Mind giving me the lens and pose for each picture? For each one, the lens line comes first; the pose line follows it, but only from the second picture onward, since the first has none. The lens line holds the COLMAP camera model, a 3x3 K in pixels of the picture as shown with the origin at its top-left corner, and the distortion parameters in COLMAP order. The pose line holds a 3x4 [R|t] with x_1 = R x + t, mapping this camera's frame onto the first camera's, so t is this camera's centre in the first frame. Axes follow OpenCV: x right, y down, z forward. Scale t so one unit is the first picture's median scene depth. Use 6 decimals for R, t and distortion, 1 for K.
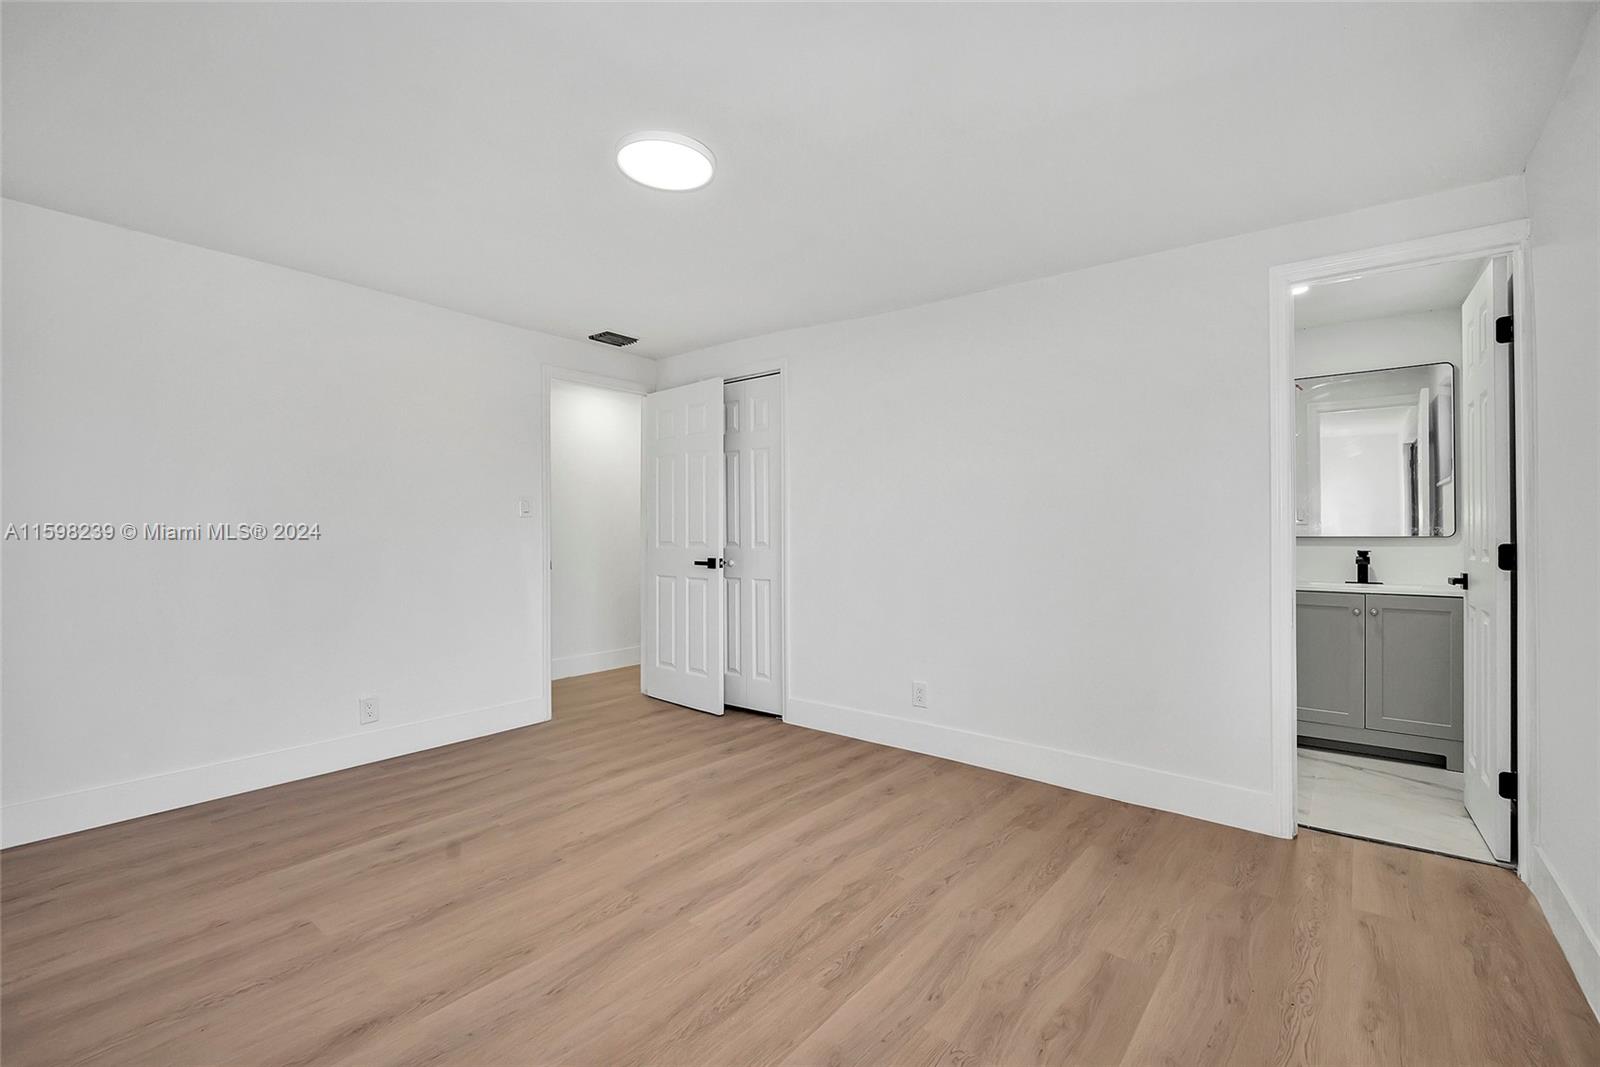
lens RADIAL K [[714.8, 0, 797.8], [0, 714.8, 533.4], [0, 0, 1]] dist [-0.000327, -0.000017]
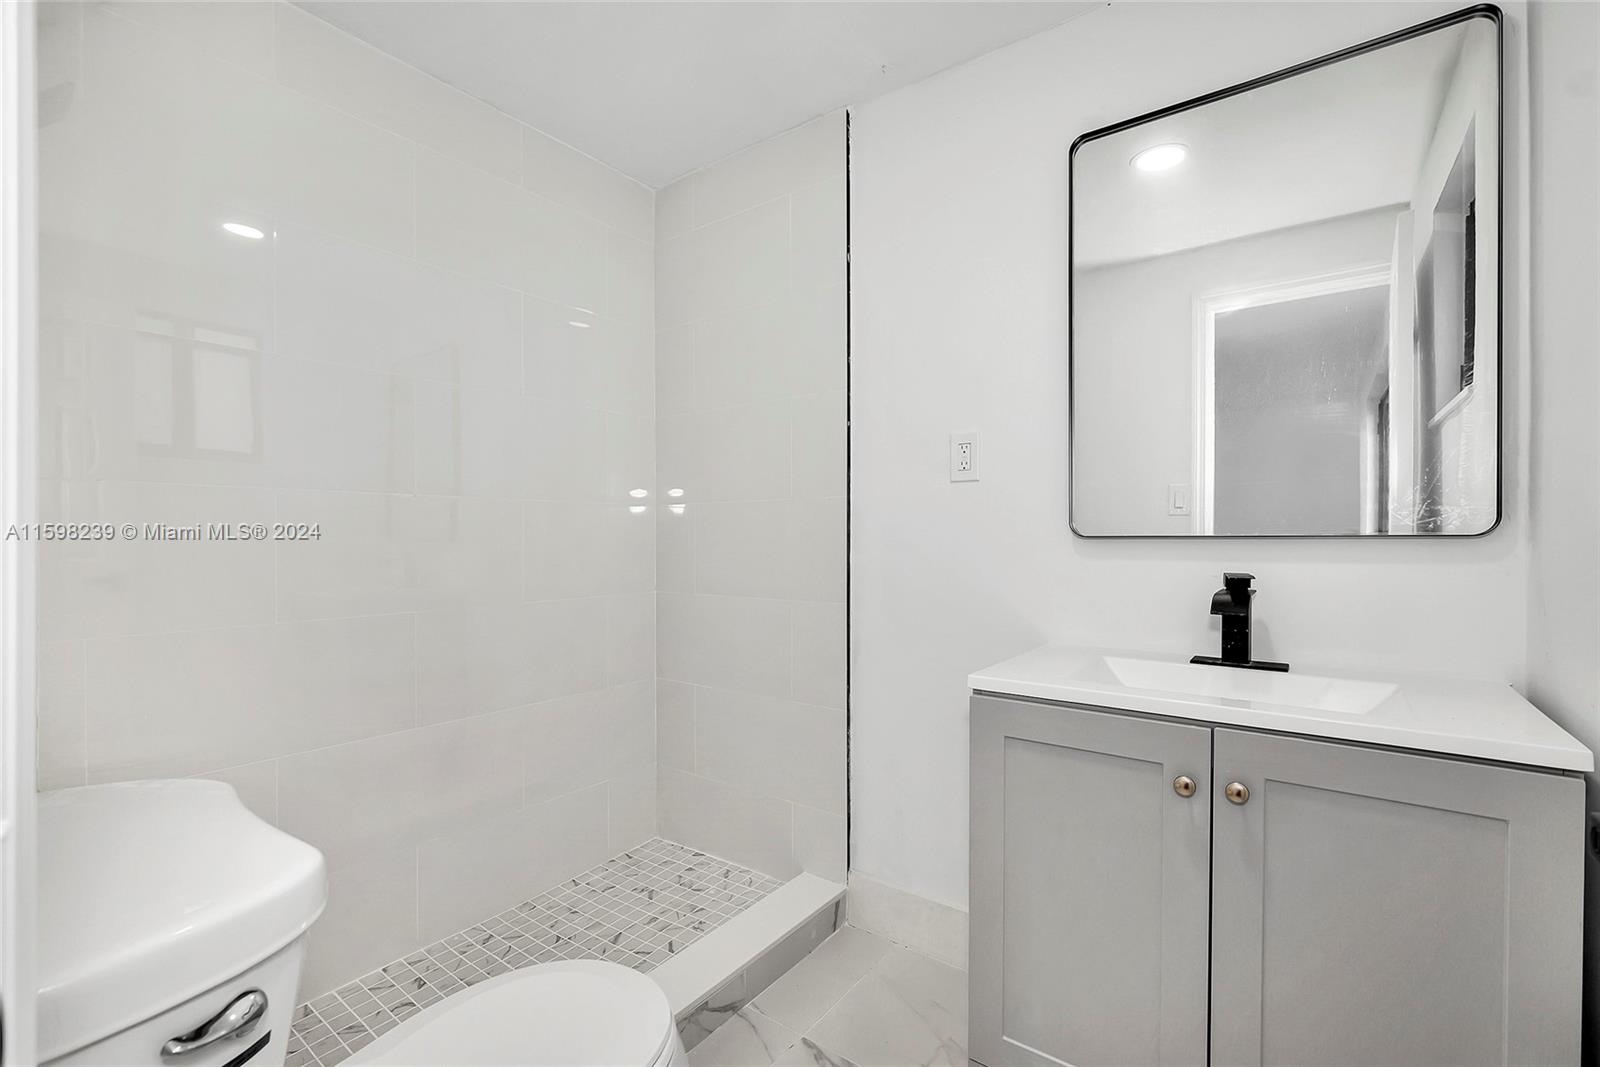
lens RADIAL K [[714.8, 0, 801.5], [0, 714.8, 534.2], [0, 0, 1]] dist [-0.000327, -0.000017]
pose [[0.999562, 0.008133, 0.028472, 0.564634], [-0.008434, 0.999909, 0.010484, 0.002274], [-0.028384, -0.010719, 0.999540, 0.651559]]
